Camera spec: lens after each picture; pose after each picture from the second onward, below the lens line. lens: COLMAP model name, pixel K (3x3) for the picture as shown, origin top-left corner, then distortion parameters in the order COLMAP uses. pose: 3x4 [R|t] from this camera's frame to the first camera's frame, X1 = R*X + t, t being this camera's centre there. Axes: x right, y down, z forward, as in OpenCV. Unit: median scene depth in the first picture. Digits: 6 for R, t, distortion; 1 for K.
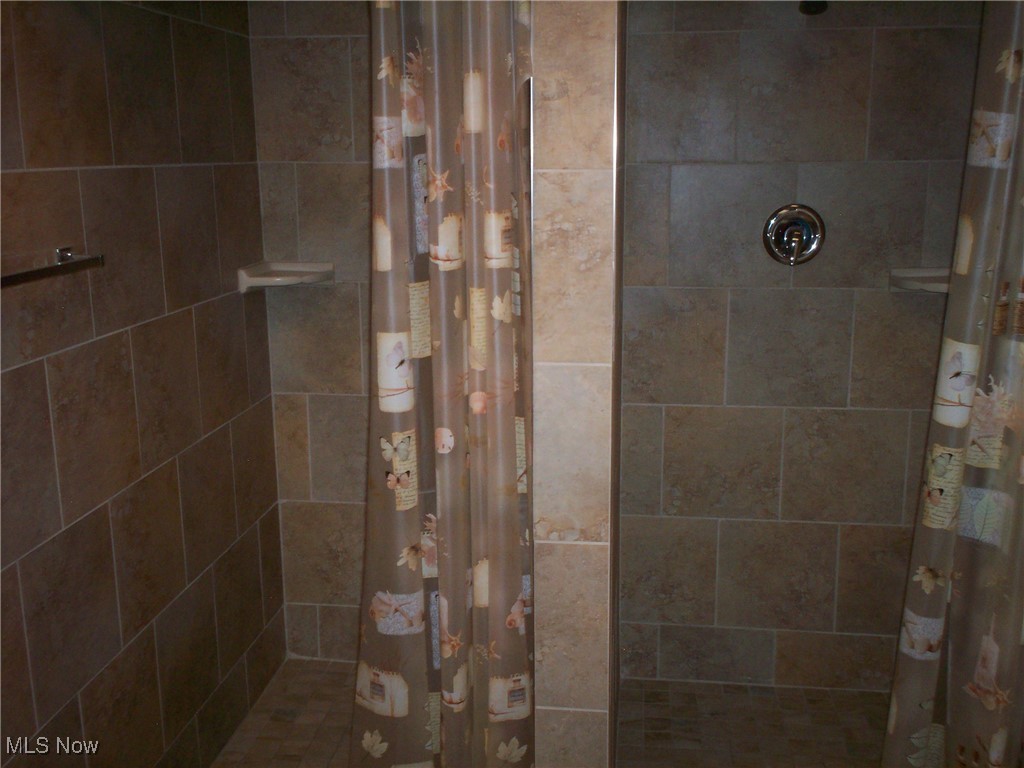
lens RADIAL K [[1063.1, 0, 512.5], [0, 1063.1, 386.6], [0, 0, 1]] dist [0.006175, 0.000000]
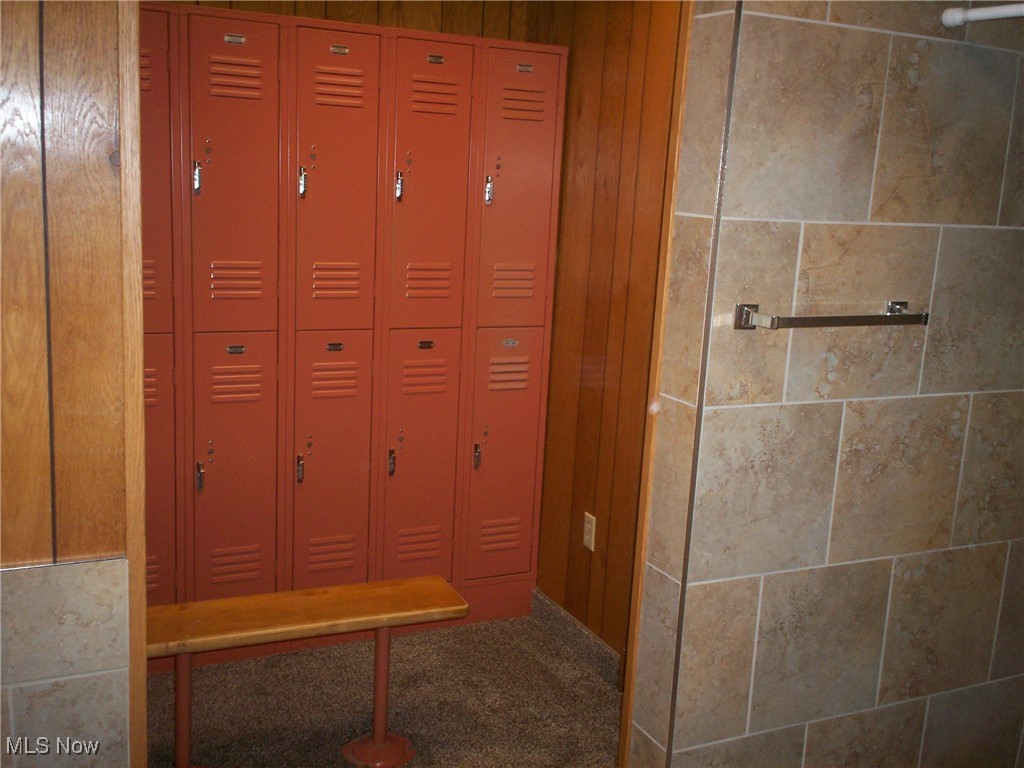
lens RADIAL K [[1063.1, 0, 512.0], [0, 1063.1, 383.6], [0, 0, 1]] dist [0.006175, 0.000000]
pose [[0.534175, 0.200702, -0.821204, 0.222768], [-0.238796, 0.967672, 0.081167, -0.046846], [0.810946, 0.152743, 0.564833, 0.134398]]
